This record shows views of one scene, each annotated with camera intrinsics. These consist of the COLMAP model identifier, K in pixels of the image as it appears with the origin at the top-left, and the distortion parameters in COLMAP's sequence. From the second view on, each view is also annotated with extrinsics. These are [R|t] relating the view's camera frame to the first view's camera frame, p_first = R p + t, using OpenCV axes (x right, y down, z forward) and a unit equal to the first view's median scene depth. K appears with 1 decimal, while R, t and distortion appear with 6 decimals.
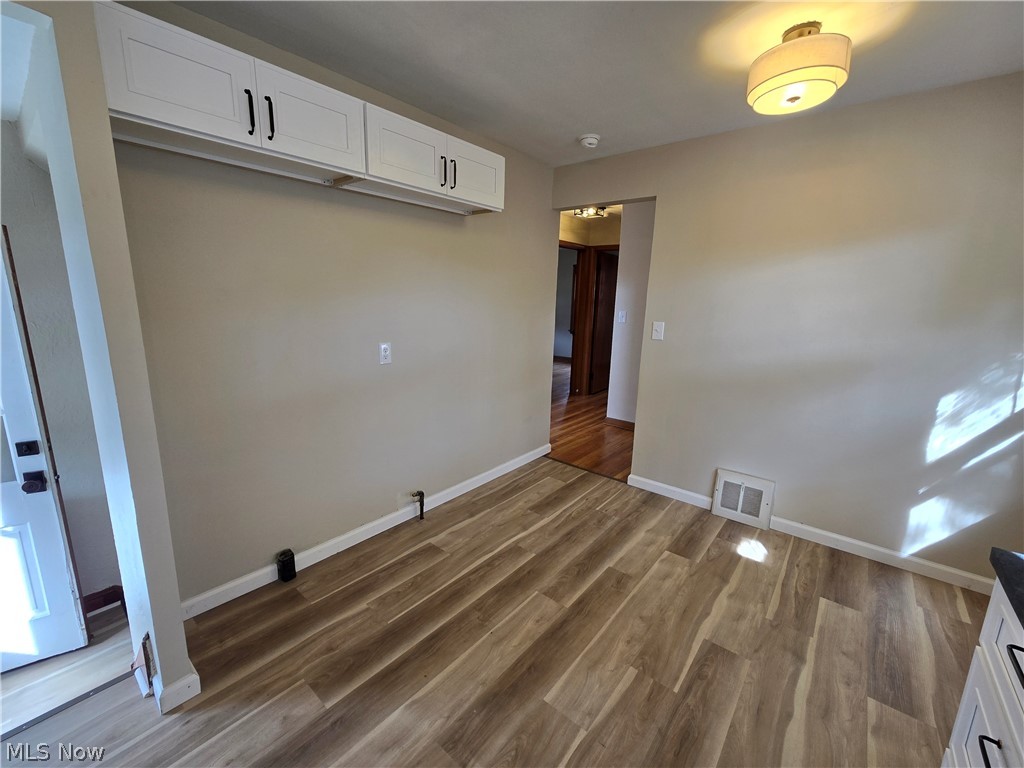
lens RADIAL K [[422.0, 0, 510.6], [0, 422.0, 384.9], [0, 0, 1]] dist [-0.000790, -0.000499]
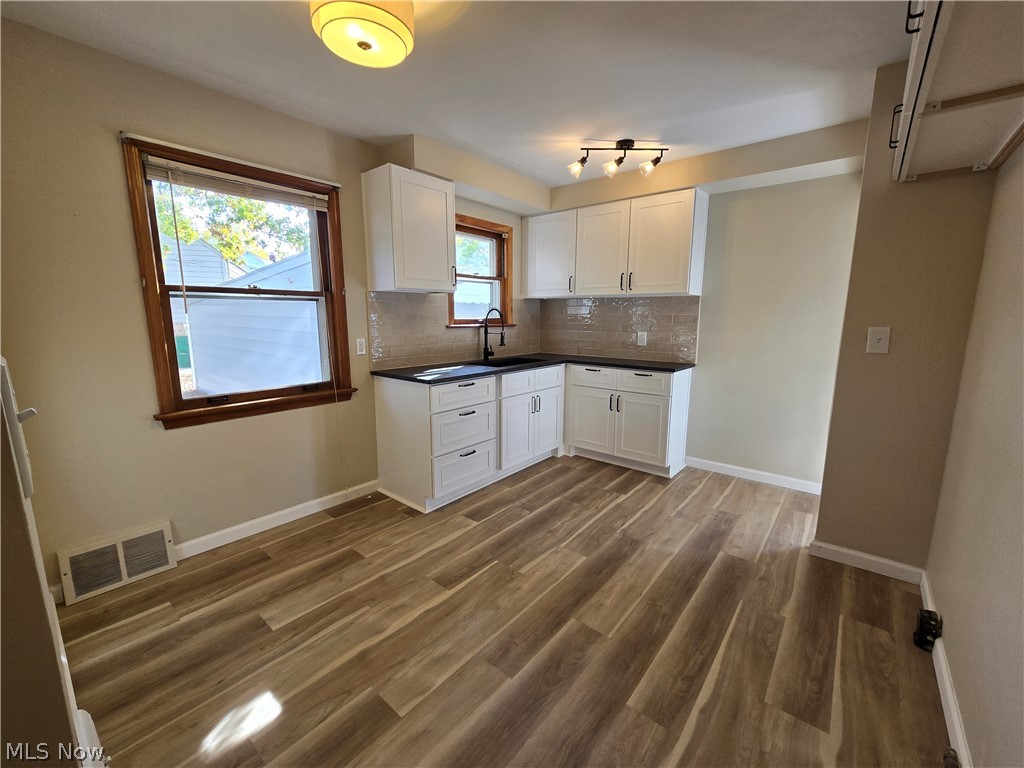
lens RADIAL K [[422.0, 0, 510.6], [0, 422.0, 384.9], [0, 0, 1]] dist [-0.000790, -0.000499]
pose [[-0.999598, -0.027142, -0.008167, 0.300250], [-0.028256, 0.931515, 0.362604, -0.294282], [-0.002234, 0.362689, -0.931908, 1.723290]]
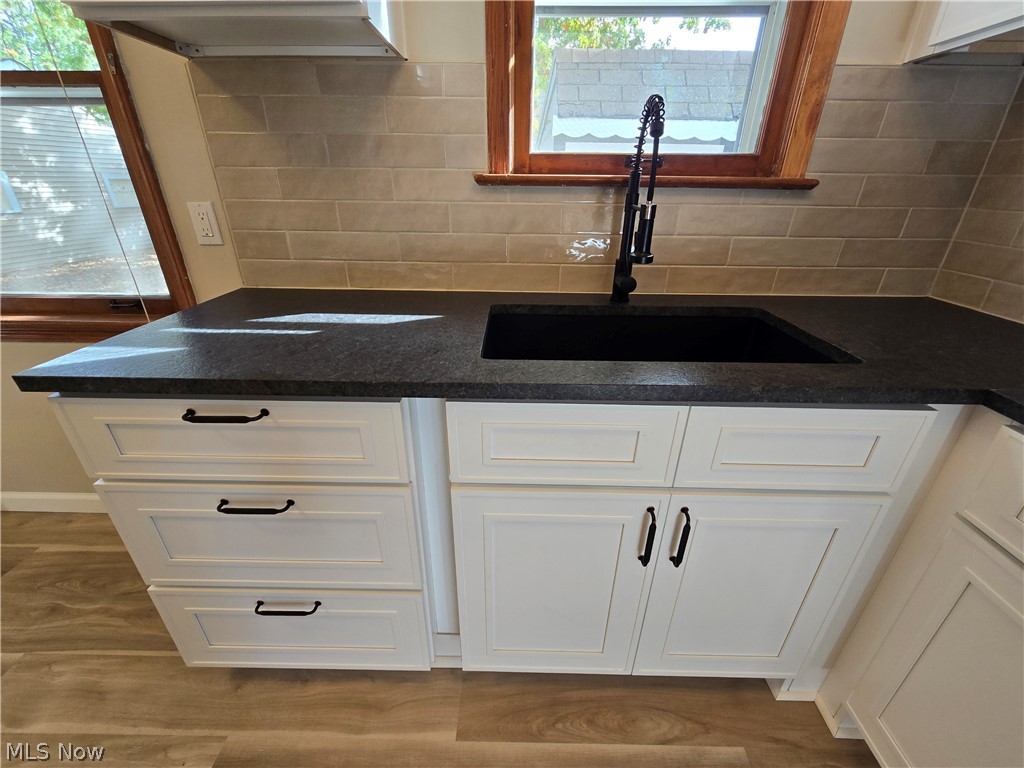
lens RADIAL K [[422.0, 0, 510.6], [0, 422.0, 384.9], [0, 0, 1]] dist [-0.000790, -0.000499]
pose [[-0.630138, -0.370167, 0.682571, 0.040759], [0.134084, 0.813975, 0.565213, 0.043211], [-0.764819, 0.447684, -0.463283, 0.316332]]
